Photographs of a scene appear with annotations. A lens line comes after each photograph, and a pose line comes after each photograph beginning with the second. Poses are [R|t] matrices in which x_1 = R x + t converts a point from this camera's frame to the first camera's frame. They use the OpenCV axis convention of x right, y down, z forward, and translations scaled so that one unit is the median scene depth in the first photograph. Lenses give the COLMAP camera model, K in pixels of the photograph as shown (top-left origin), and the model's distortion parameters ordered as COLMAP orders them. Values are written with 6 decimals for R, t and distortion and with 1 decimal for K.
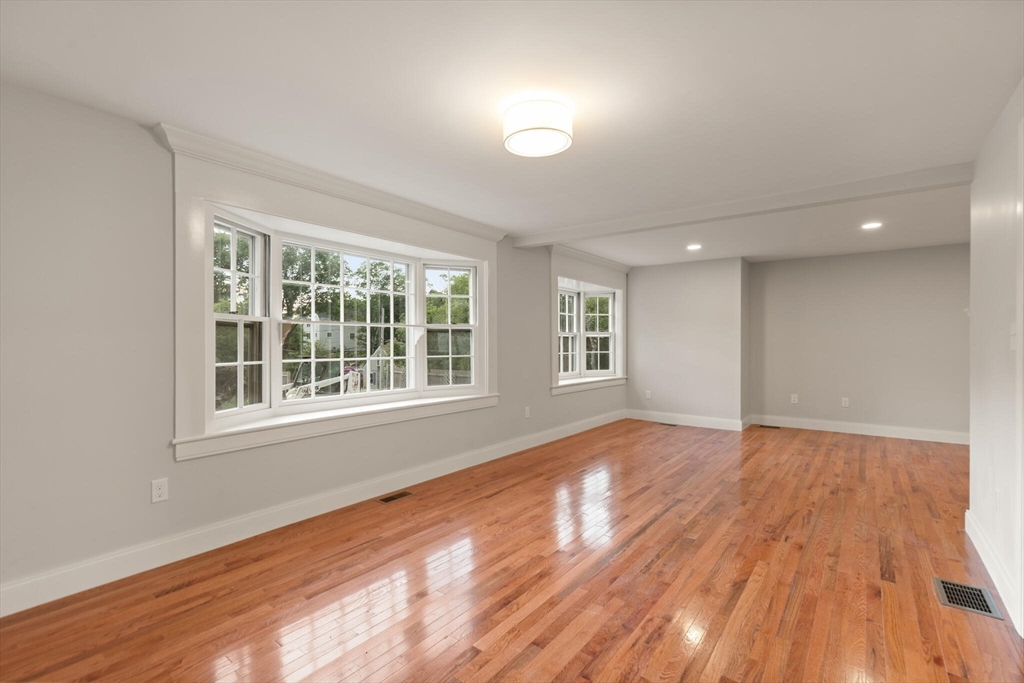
lens RADIAL K [[470.0, 0, 510.3], [0, 470.0, 339.2], [0, 0, 1]] dist [0.011614, -0.004080]
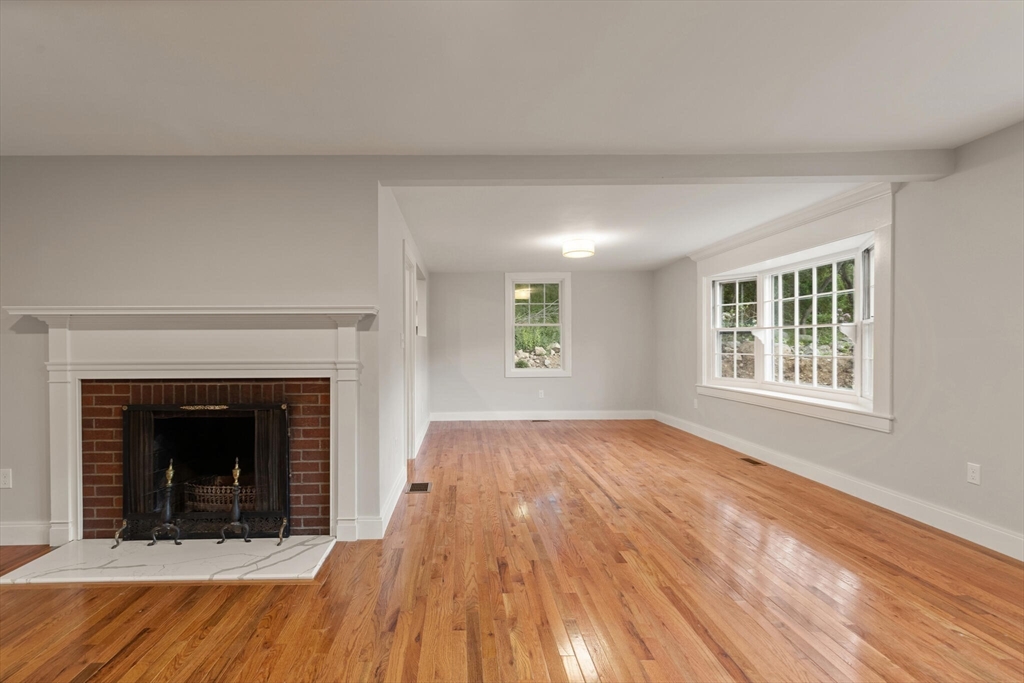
lens RADIAL K [[470.0, 0, 467.2], [0, 470.0, 350.4], [0, 0, 1]] dist [0.011614, -0.004080]
pose [[-0.791899, 0.010904, -0.610554, 1.227456], [0.011394, 0.999930, 0.003080, 0.016484], [0.610545, -0.004517, -0.791969, 1.630183]]
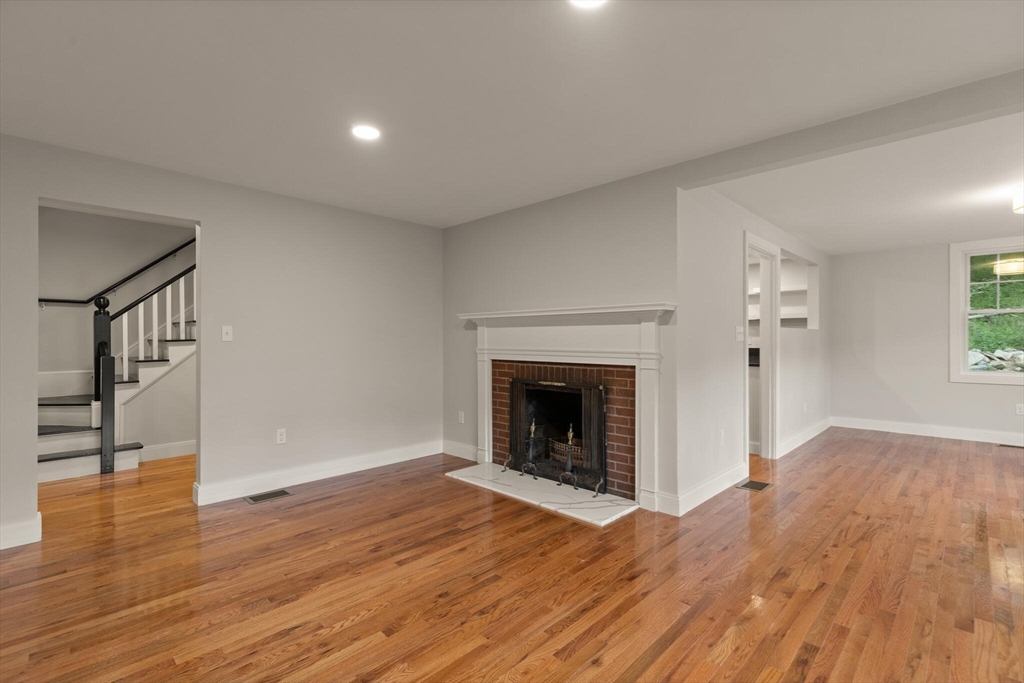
lens RADIAL K [[470.0, 0, 513.2], [0, 470.0, 336.3], [0, 0, 1]] dist [0.011614, -0.004080]
pose [[-0.992290, 0.002847, 0.123908, 1.043833], [0.001496, 0.999938, -0.010999, 0.014052], [-0.123931, -0.010729, -0.992233, 1.813736]]
